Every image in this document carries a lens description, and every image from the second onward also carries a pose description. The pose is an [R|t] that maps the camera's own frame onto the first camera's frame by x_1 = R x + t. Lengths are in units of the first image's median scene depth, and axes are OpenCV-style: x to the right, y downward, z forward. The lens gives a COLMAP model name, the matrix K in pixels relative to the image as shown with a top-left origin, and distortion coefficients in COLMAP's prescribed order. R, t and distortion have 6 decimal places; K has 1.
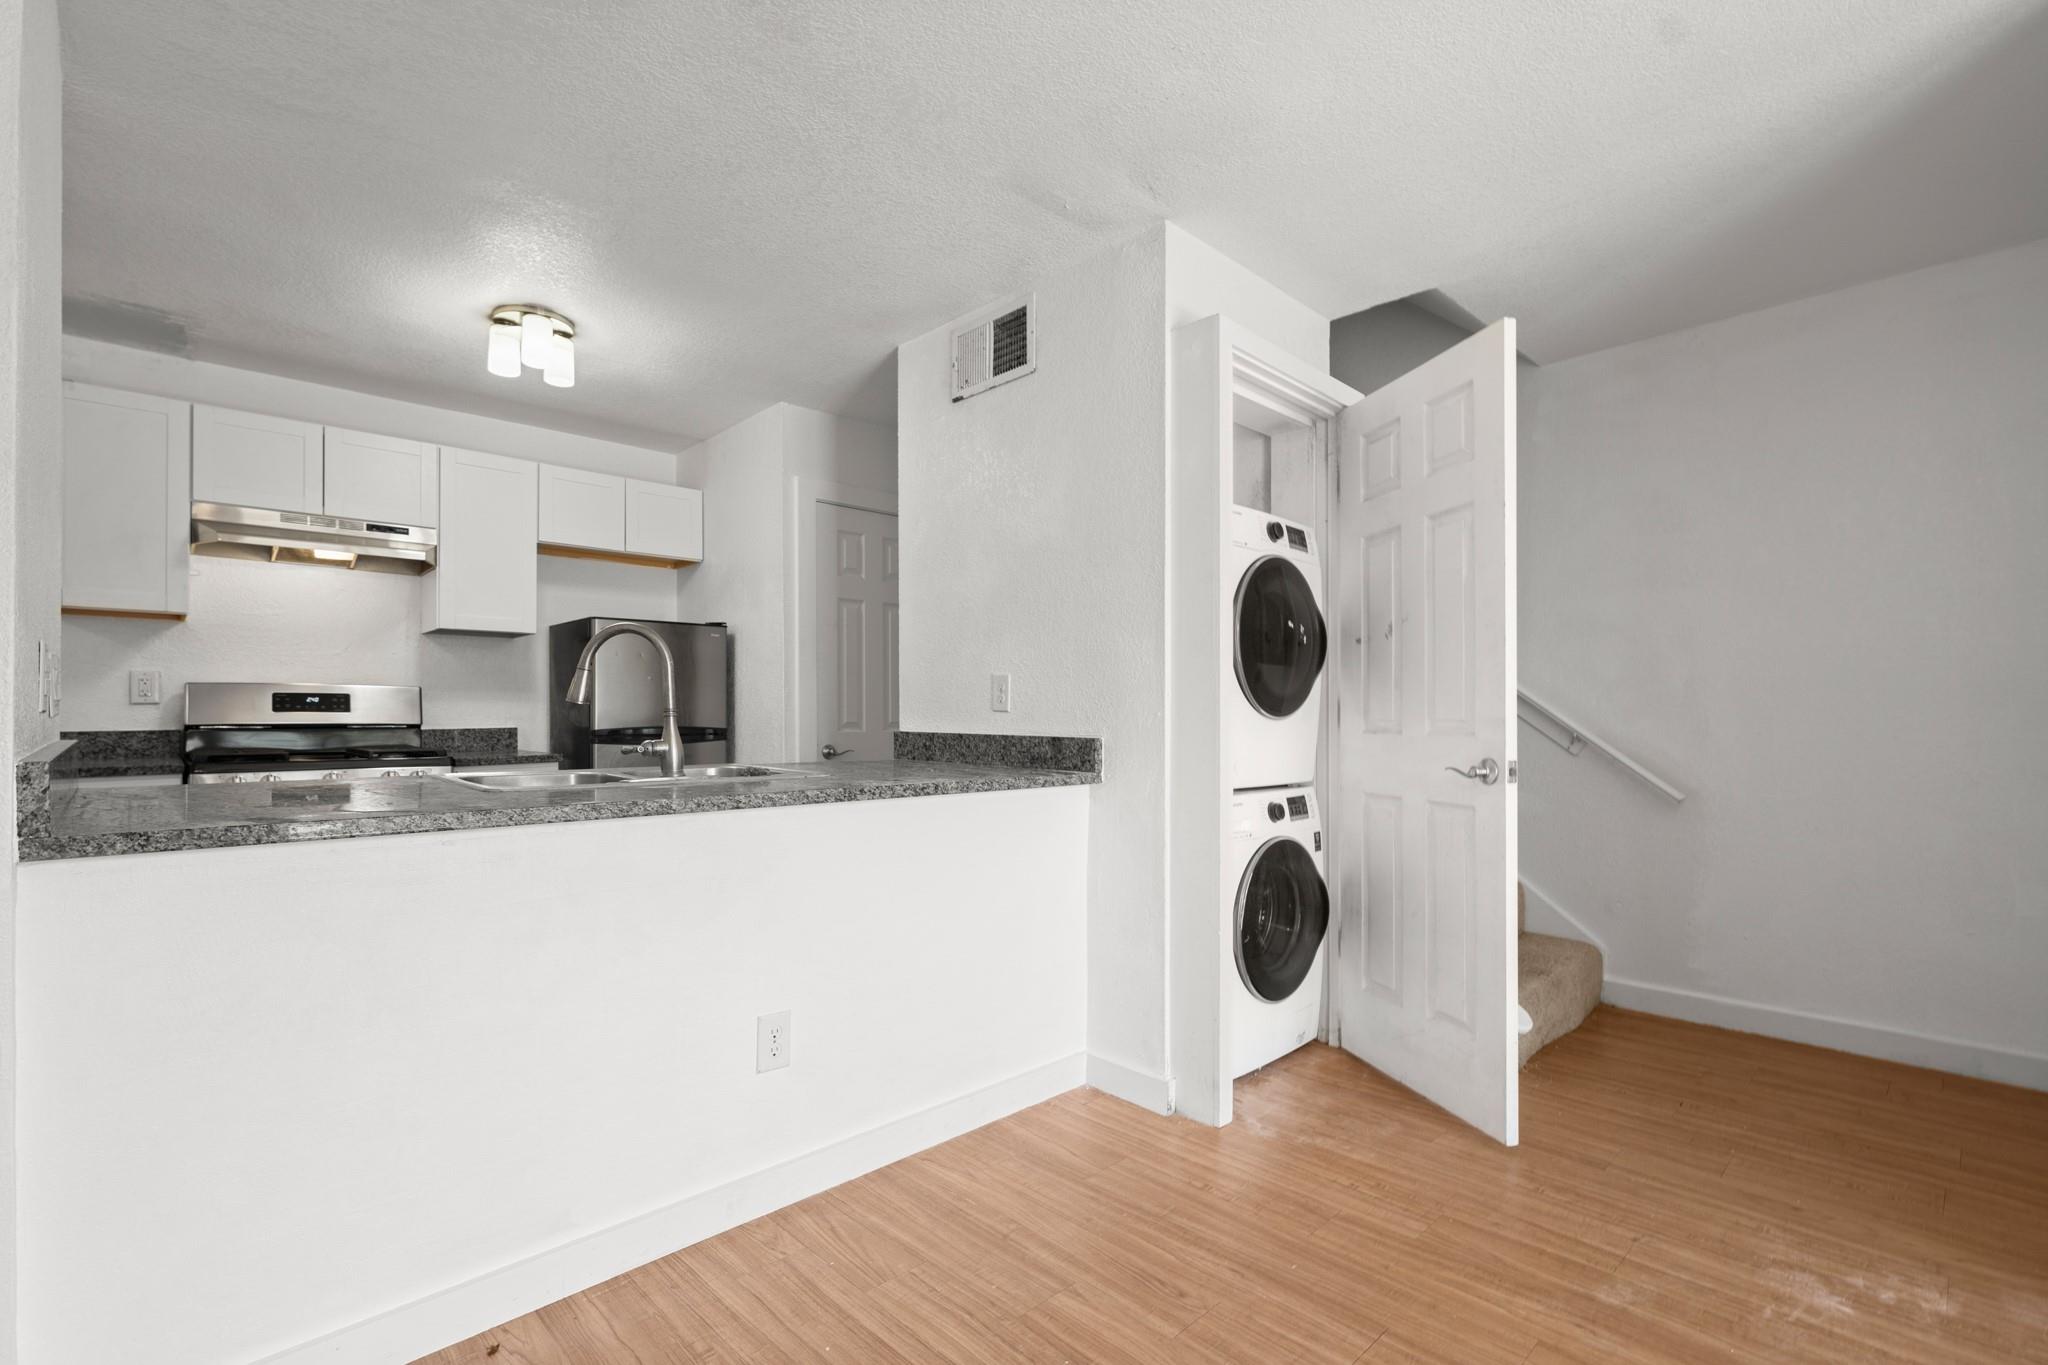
lens RADIAL K [[916.2, 0, 1021.9], [0, 916.2, 714.0], [0, 0, 1]] dist [-0.003590, -0.000205]
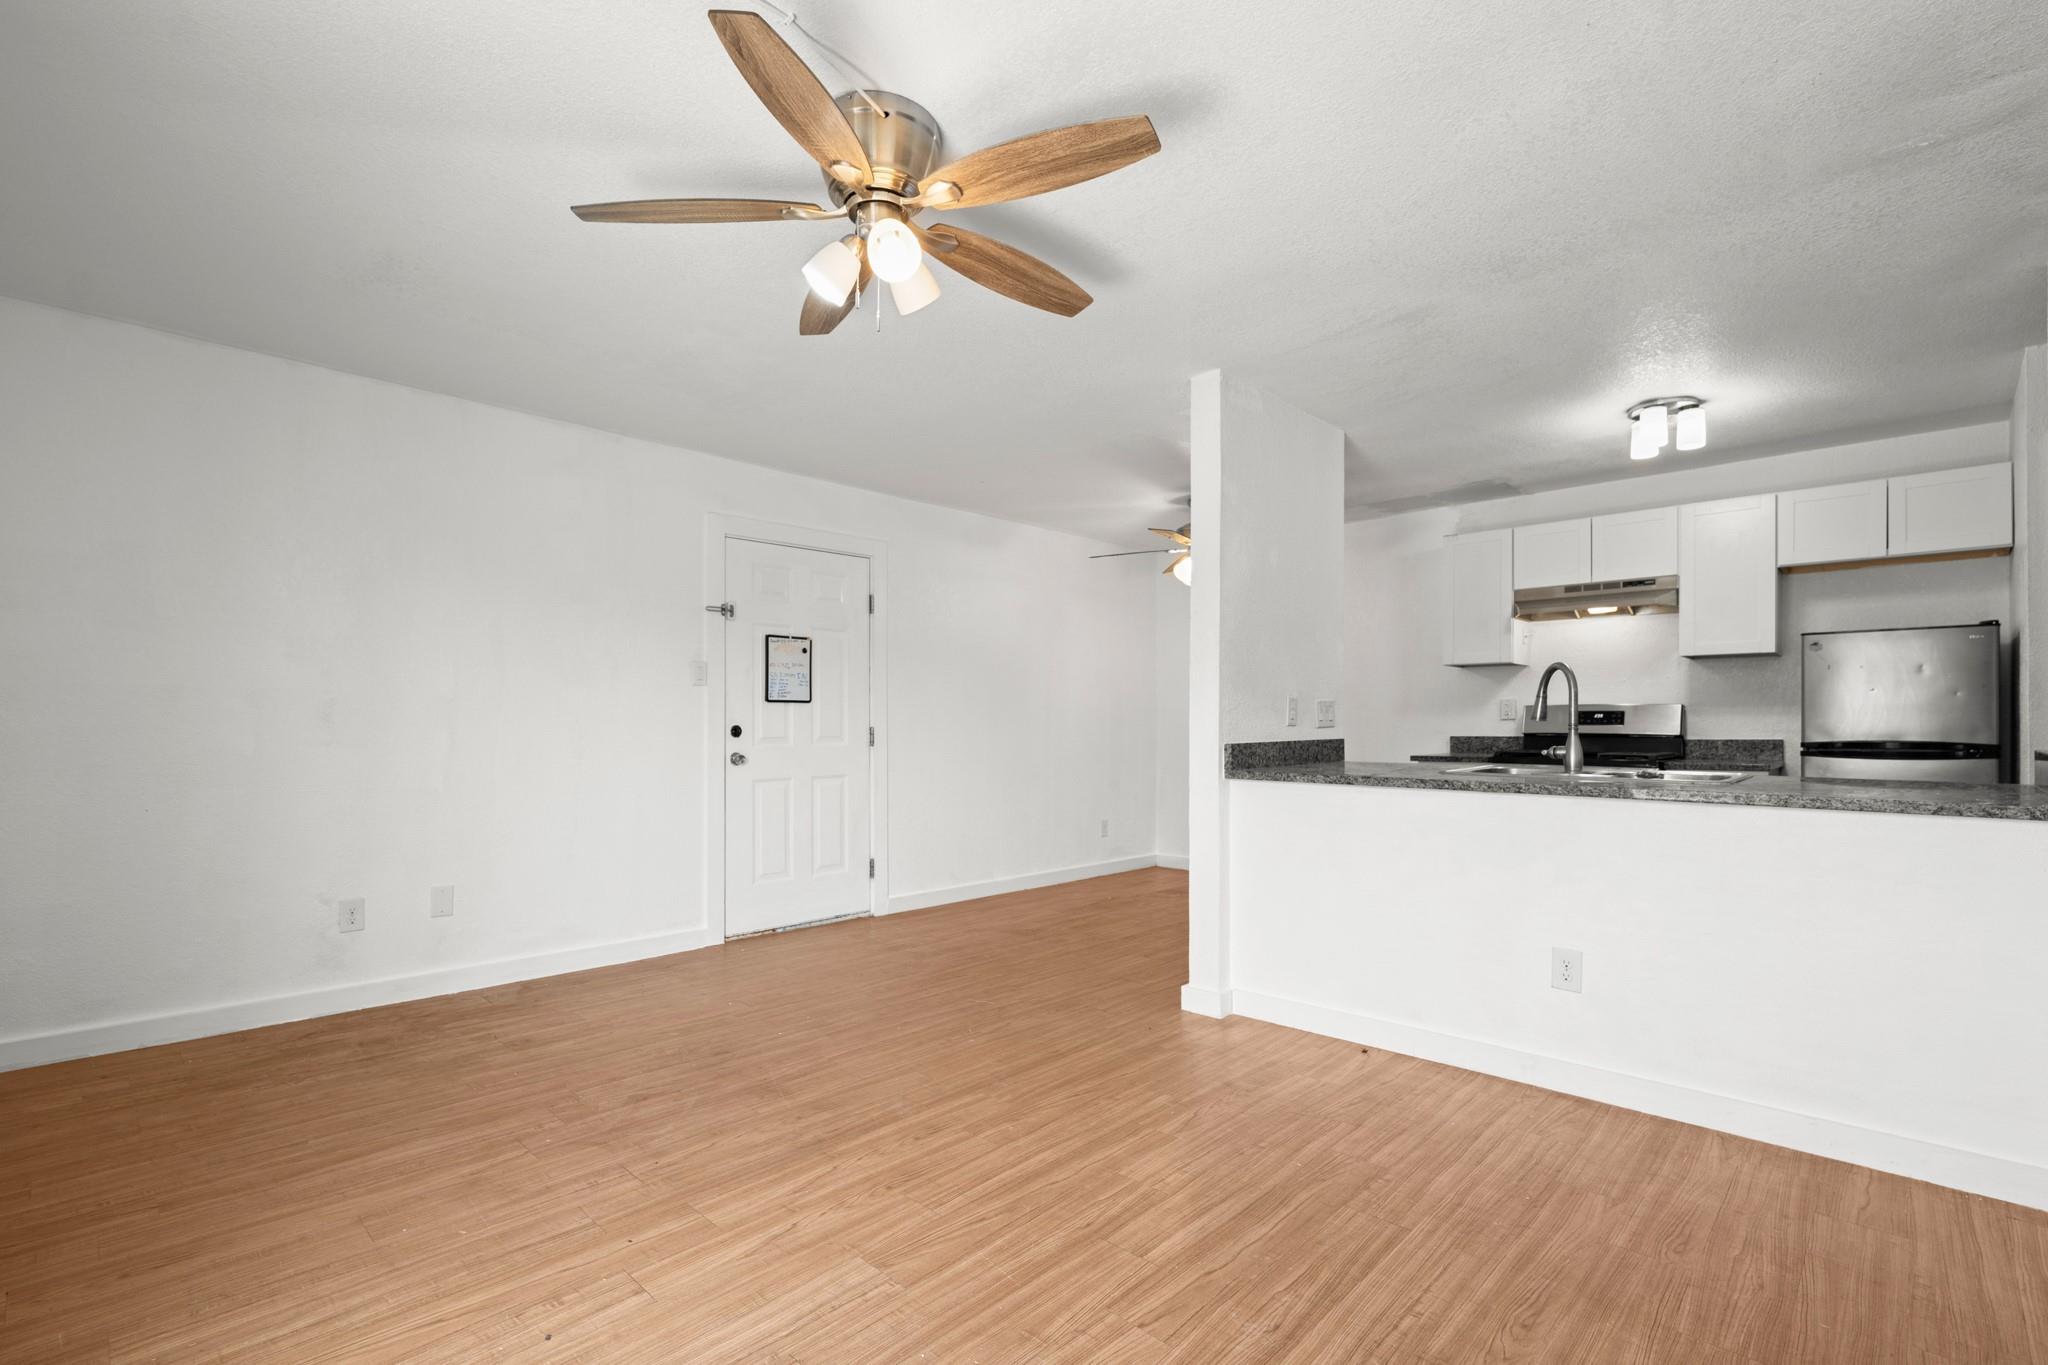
lens RADIAL K [[916.2, 0, 1021.9], [0, 916.2, 714.0], [0, 0, 1]] dist [-0.003590, -0.000205]
pose [[0.058937, -0.008857, -0.998222, 0.560384], [-0.002934, 0.999955, -0.009045, -0.003631], [0.998257, 0.003462, 0.058908, 0.061047]]
